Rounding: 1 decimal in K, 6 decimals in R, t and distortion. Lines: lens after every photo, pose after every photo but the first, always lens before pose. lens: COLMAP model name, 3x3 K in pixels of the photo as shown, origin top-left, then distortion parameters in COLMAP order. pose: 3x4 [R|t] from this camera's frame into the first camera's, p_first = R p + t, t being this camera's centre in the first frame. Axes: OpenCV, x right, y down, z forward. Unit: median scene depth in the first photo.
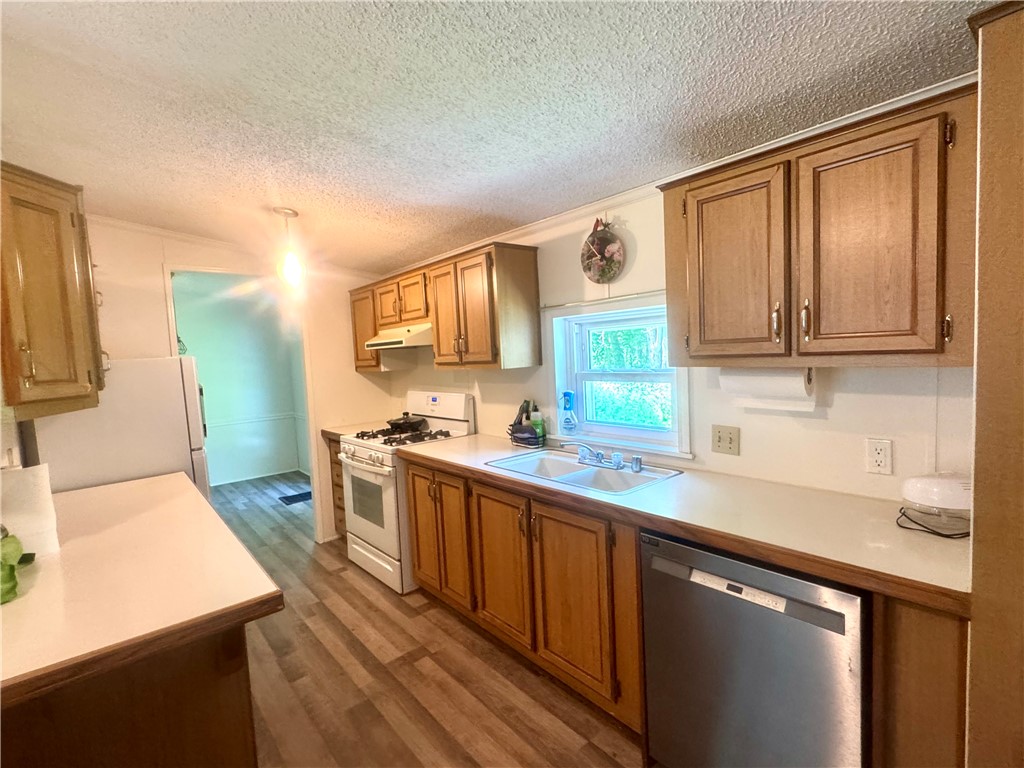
lens RADIAL K [[478.5, 0, 511.0], [0, 478.5, 383.4], [0, 0, 1]] dist [-0.000701, -0.000036]
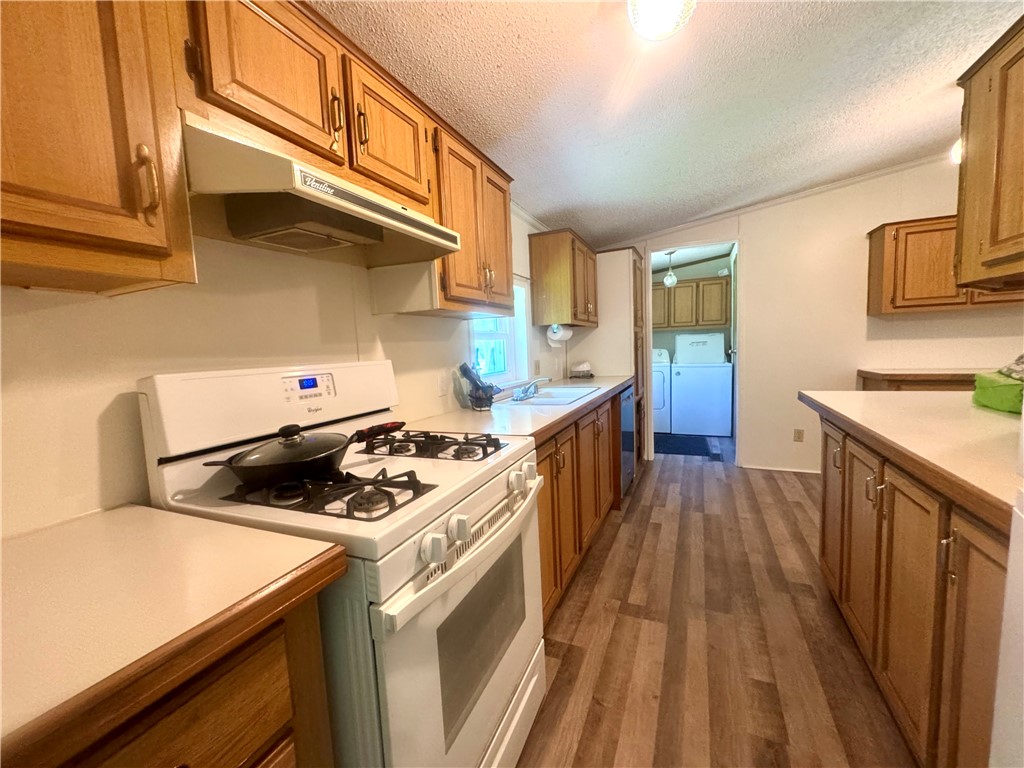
lens RADIAL K [[410.2, 0, 512.1], [0, 410.2, 387.1], [0, 0, 1]] dist [-0.002087, 0.000108]
pose [[-0.420468, -0.014706, 0.907188, -0.850809], [0.127731, 0.988951, 0.075232, 0.050951], [-0.898271, 0.147509, -0.413944, 1.542702]]
